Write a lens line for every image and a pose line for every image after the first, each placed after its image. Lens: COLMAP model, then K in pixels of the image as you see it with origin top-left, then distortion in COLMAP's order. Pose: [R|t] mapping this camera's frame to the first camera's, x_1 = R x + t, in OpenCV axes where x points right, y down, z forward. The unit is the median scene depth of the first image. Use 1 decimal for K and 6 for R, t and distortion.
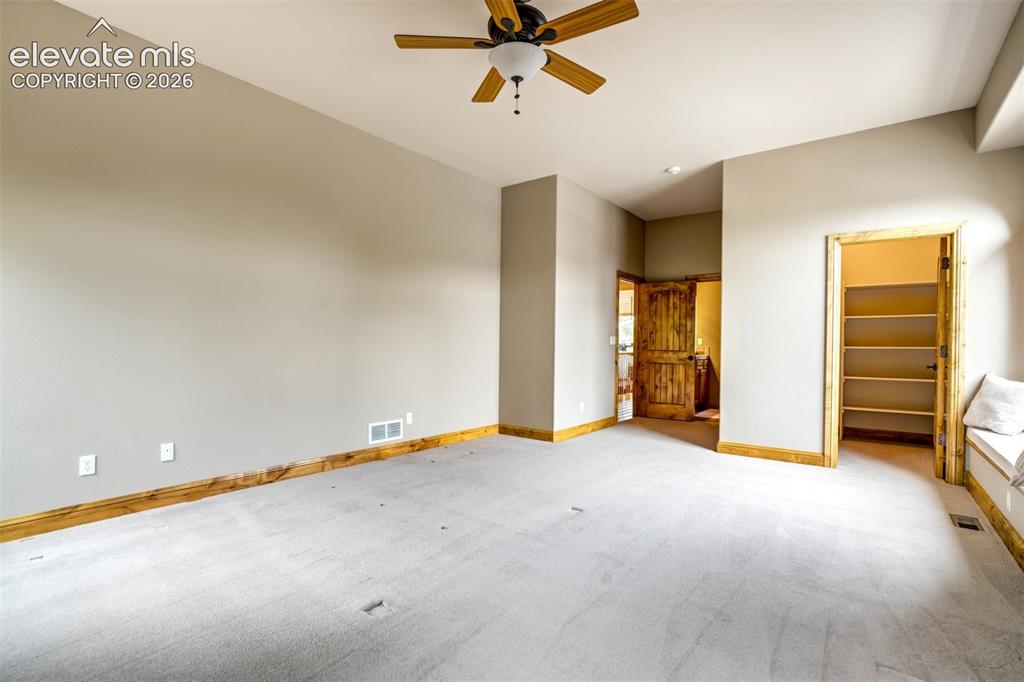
lens RADIAL K [[474.2, 0, 515.9], [0, 474.2, 344.5], [0, 0, 1]] dist [-0.030201, 0.013078]
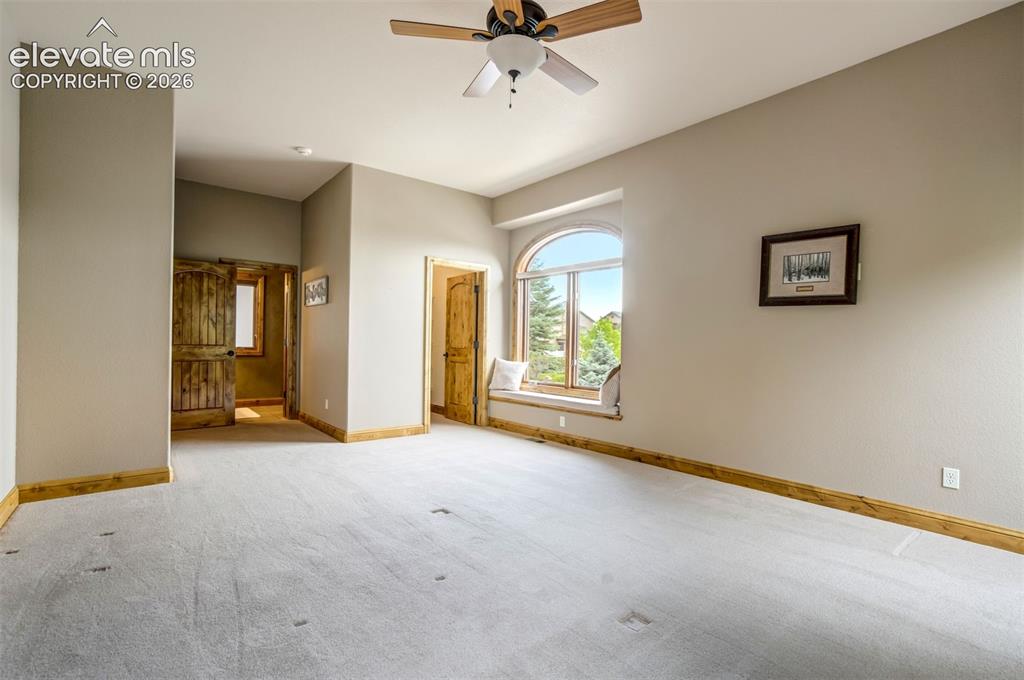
lens RADIAL K [[474.2, 0, 514.3], [0, 474.2, 342.9], [0, 0, 1]] dist [-0.030201, 0.013078]
pose [[0.232835, -0.006046, 0.972497, -0.351440], [-0.010883, 0.999902, 0.008822, -0.003791], [-0.972455, -0.012638, 0.232746, 0.281117]]
